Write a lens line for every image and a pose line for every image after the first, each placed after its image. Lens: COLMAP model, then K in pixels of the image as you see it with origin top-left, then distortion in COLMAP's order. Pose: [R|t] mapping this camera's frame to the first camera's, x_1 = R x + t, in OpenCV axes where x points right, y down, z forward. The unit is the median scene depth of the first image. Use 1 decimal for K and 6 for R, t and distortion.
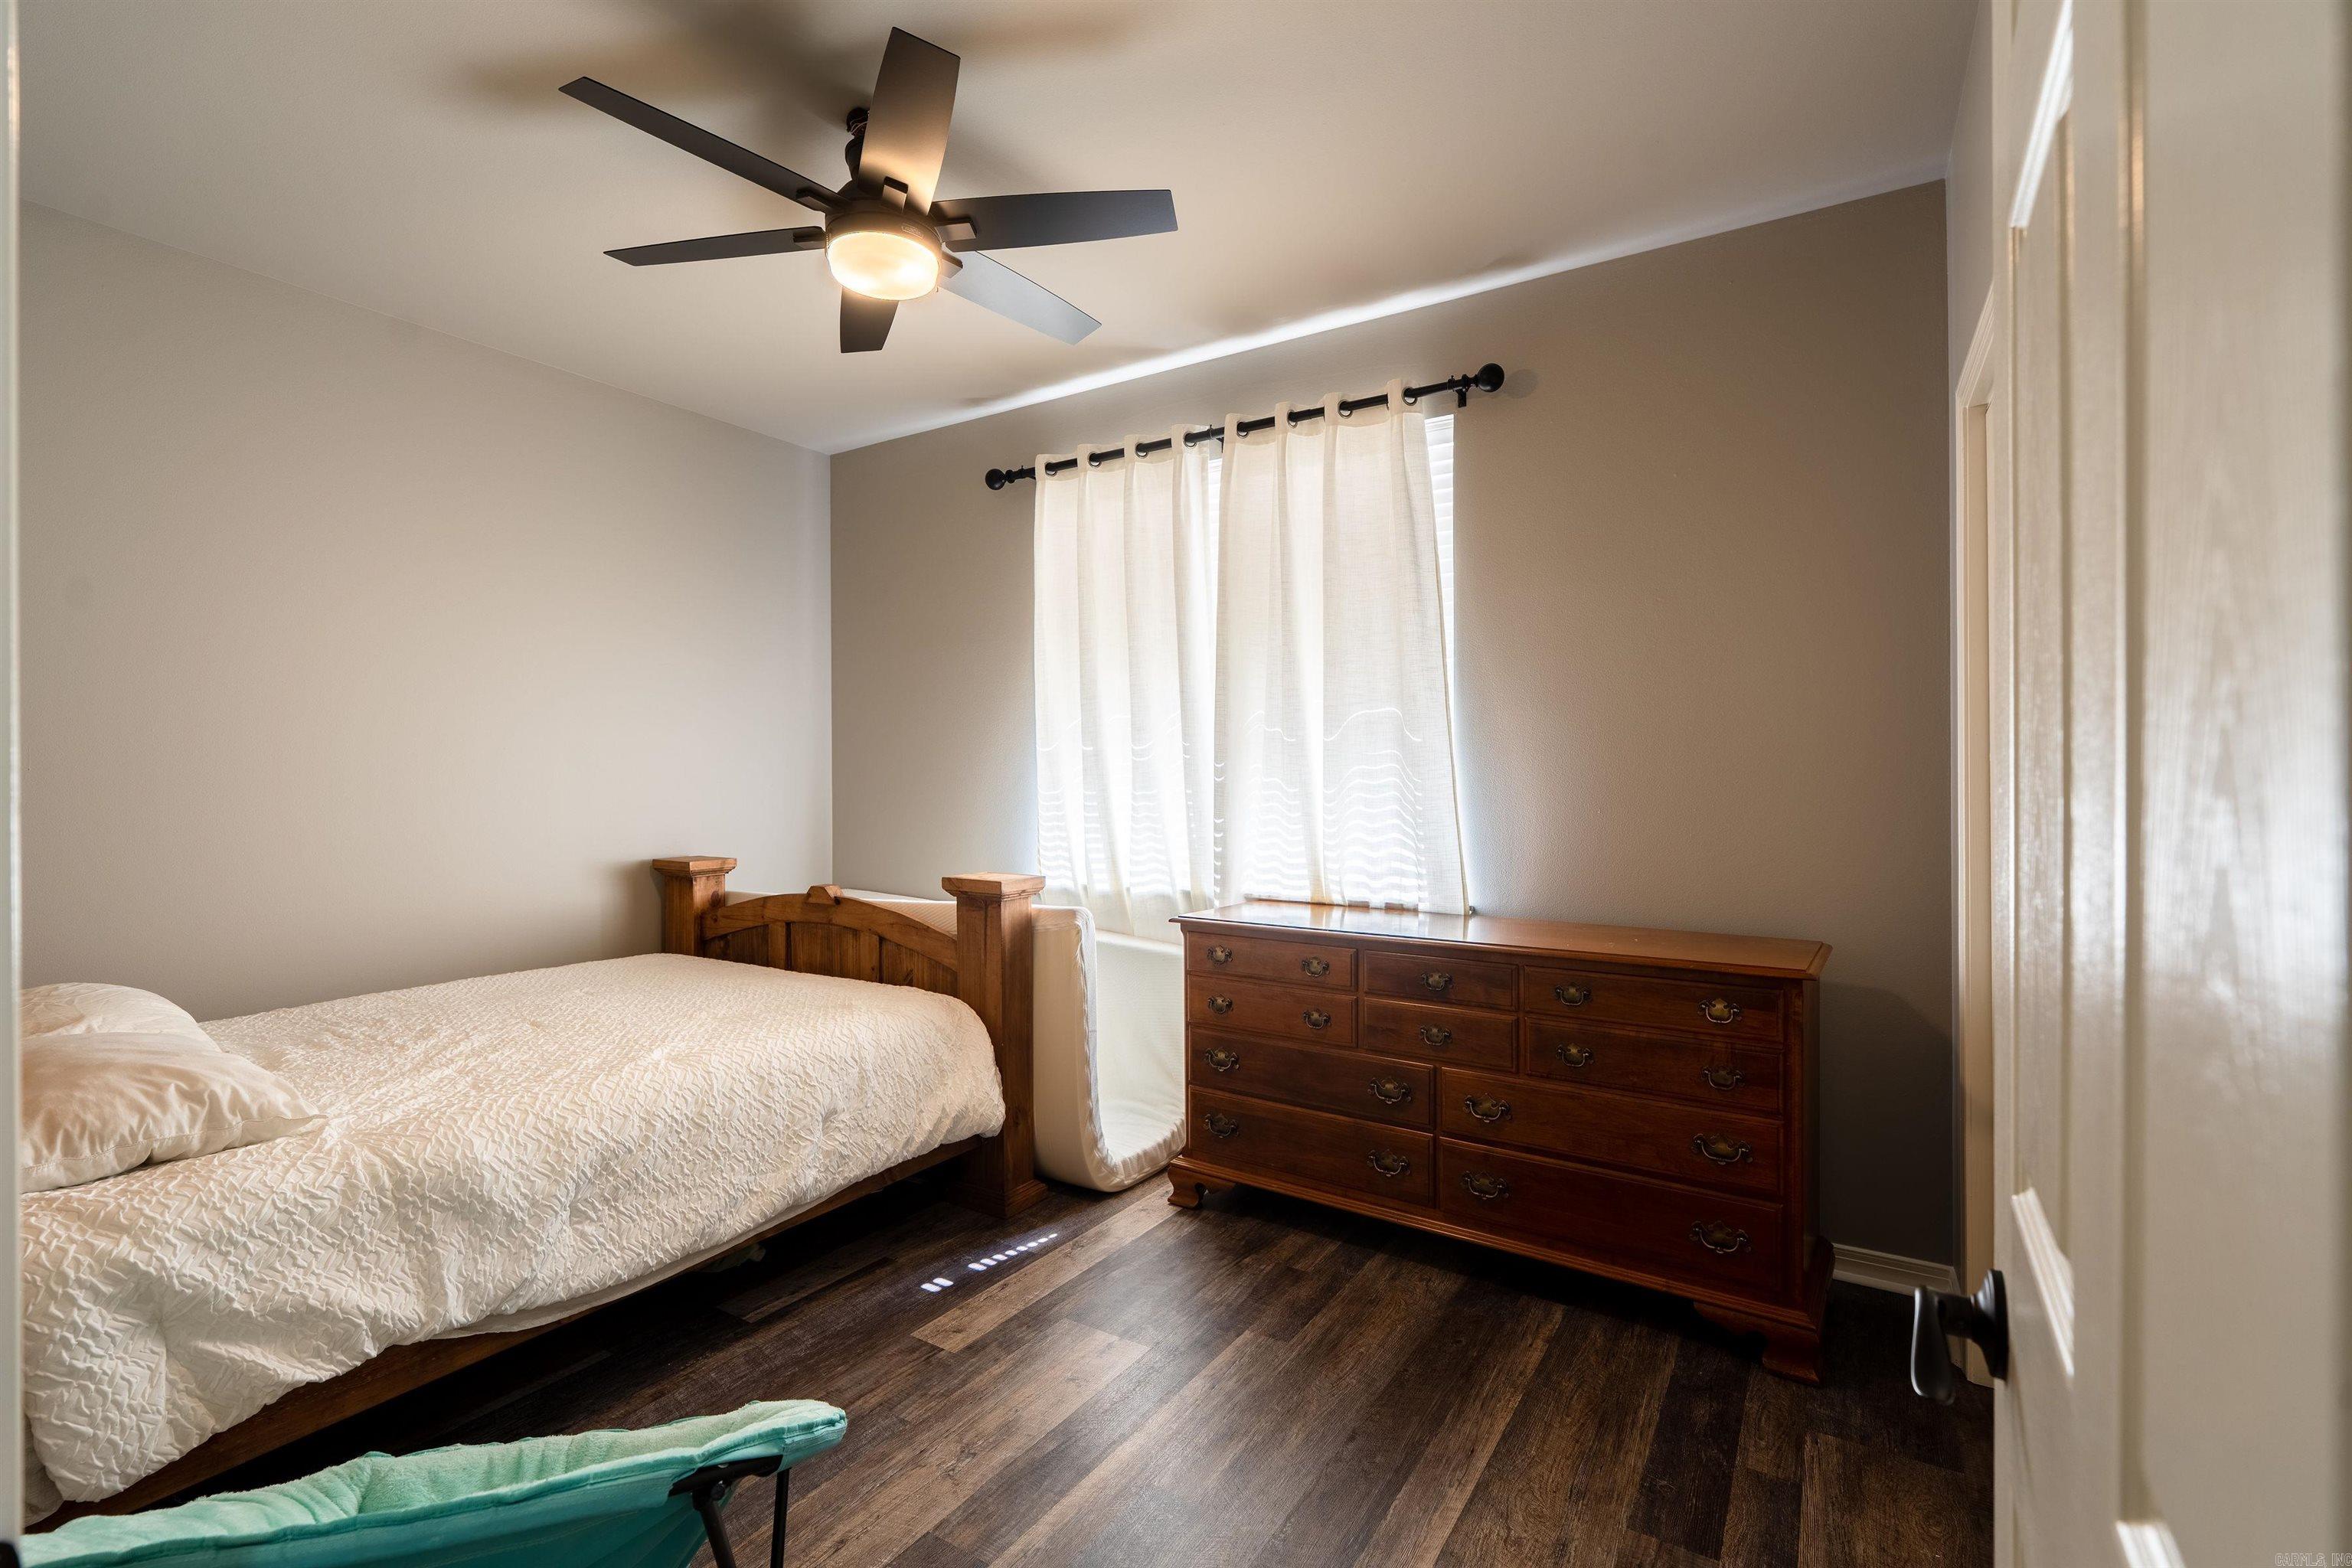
lens RADIAL K [[1071.6, 0, 1177.9], [0, 1071.6, 783.1], [0, 0, 1]] dist [-0.008032, 0.001913]
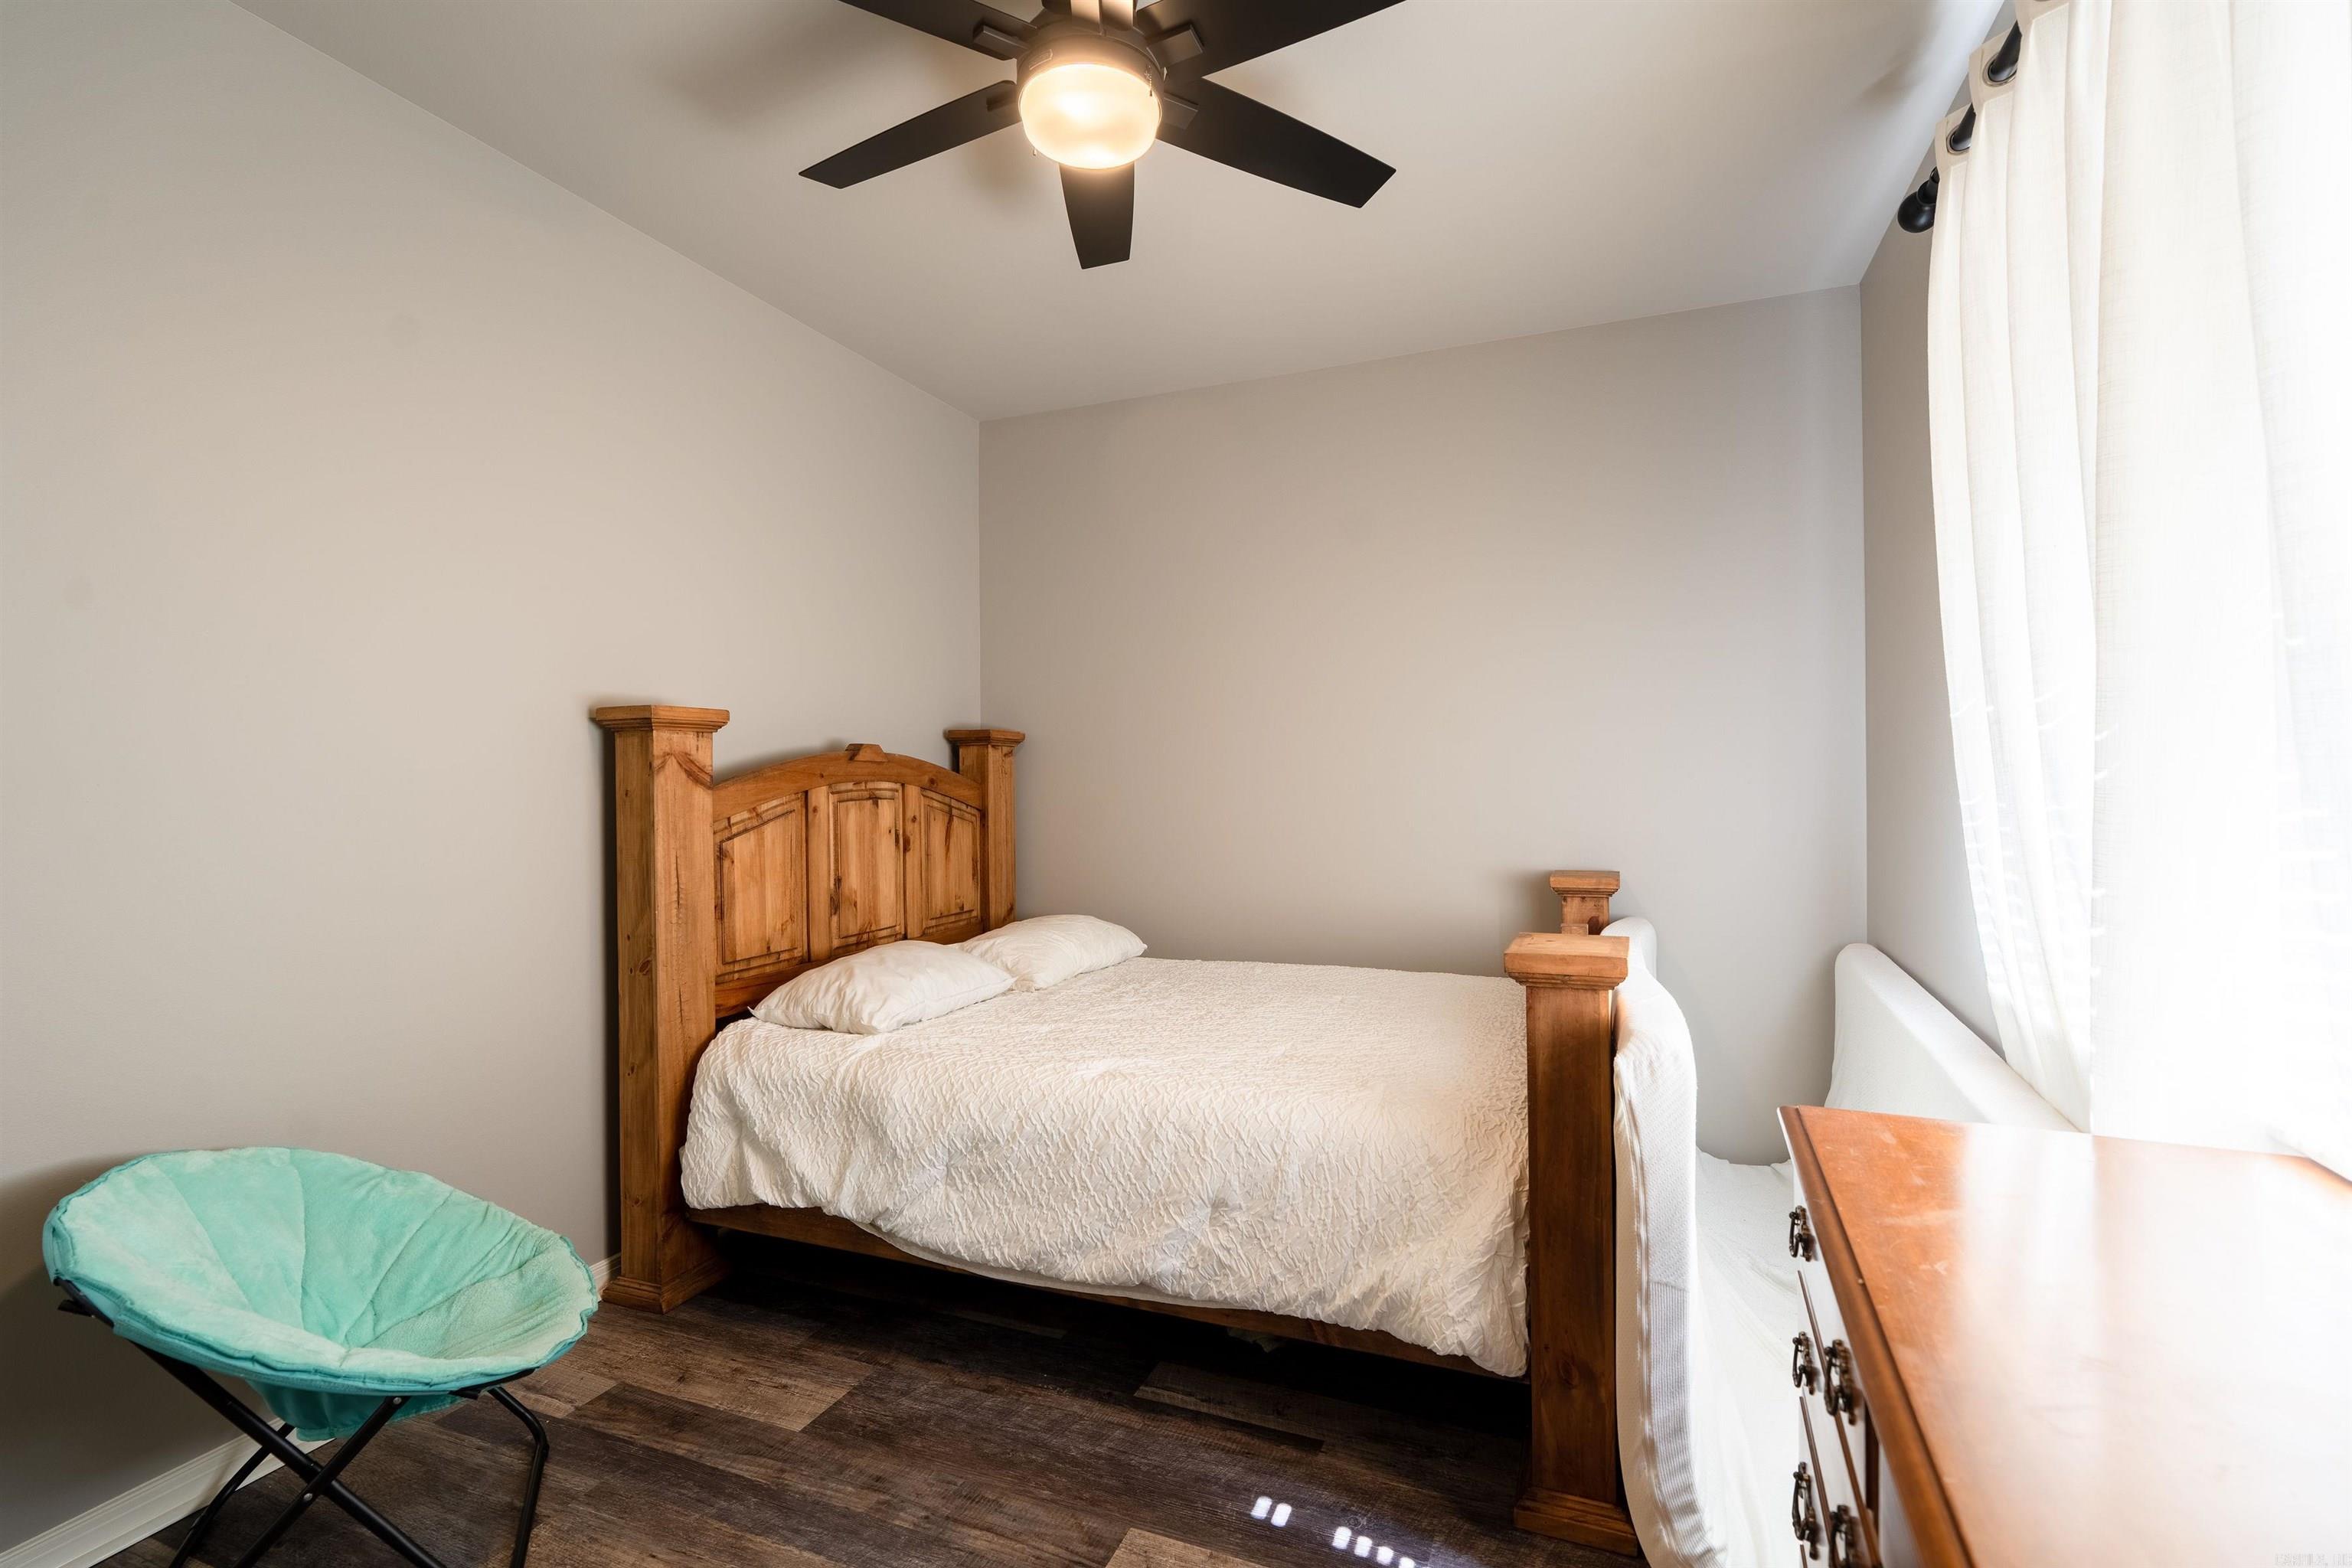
lens RADIAL K [[1071.6, 0, 1177.9], [0, 1071.6, 783.1], [0, 0, 1]] dist [-0.008032, 0.001913]
pose [[0.161456, 0.003891, -0.986872, 0.468952], [0.005514, 0.999973, 0.004845, -0.006220], [0.986864, -0.006224, 0.161430, 0.877650]]
